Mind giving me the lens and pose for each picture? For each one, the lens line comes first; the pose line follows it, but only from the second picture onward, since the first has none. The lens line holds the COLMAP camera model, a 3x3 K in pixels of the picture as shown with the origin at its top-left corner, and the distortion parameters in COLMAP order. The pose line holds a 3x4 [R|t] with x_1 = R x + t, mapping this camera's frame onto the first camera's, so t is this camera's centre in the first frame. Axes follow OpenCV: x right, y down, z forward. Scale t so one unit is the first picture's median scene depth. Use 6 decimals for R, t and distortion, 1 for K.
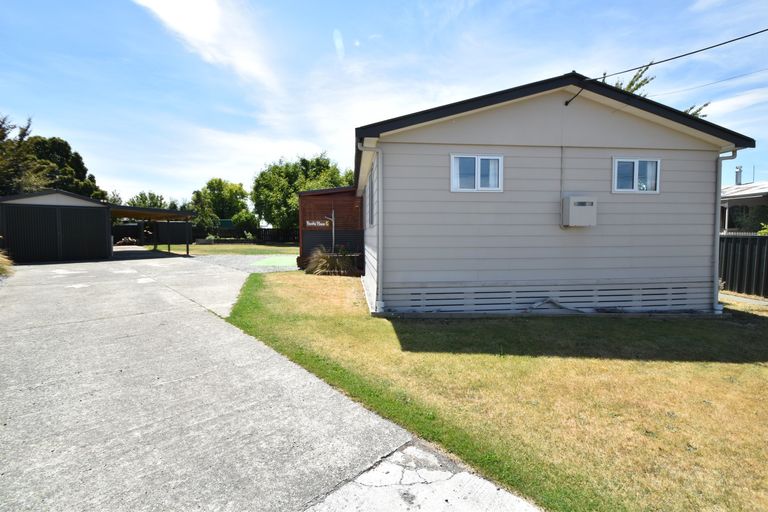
lens RADIAL K [[351.9, 0, 384.0], [0, 351.9, 256.0], [0, 0, 1]] dist [-0.000332, -0.000411]
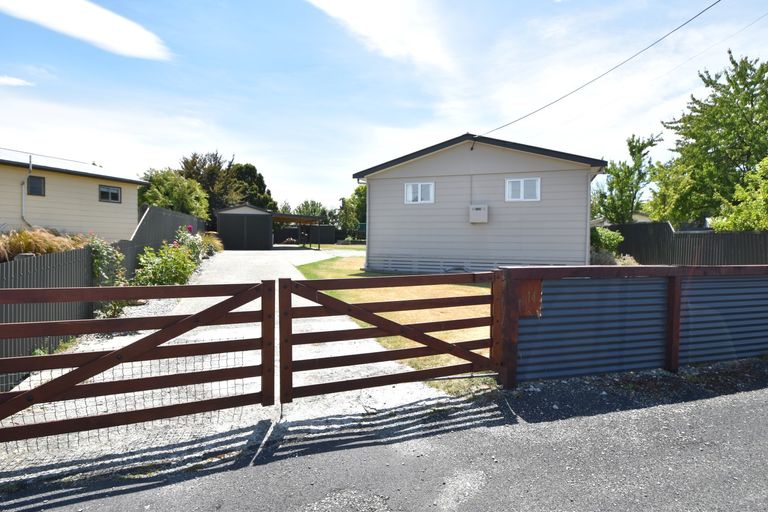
lens RADIAL K [[412.1, 0, 384.0], [0, 412.1, 256.0], [0, 0, 1]] dist [-0.000631, 0.000010]
pose [[0.906175, 0.023681, -0.422239, 0.222877], [-0.033682, 0.999301, -0.016239, 0.026847], [0.421559, 0.028937, 0.906339, -0.211612]]
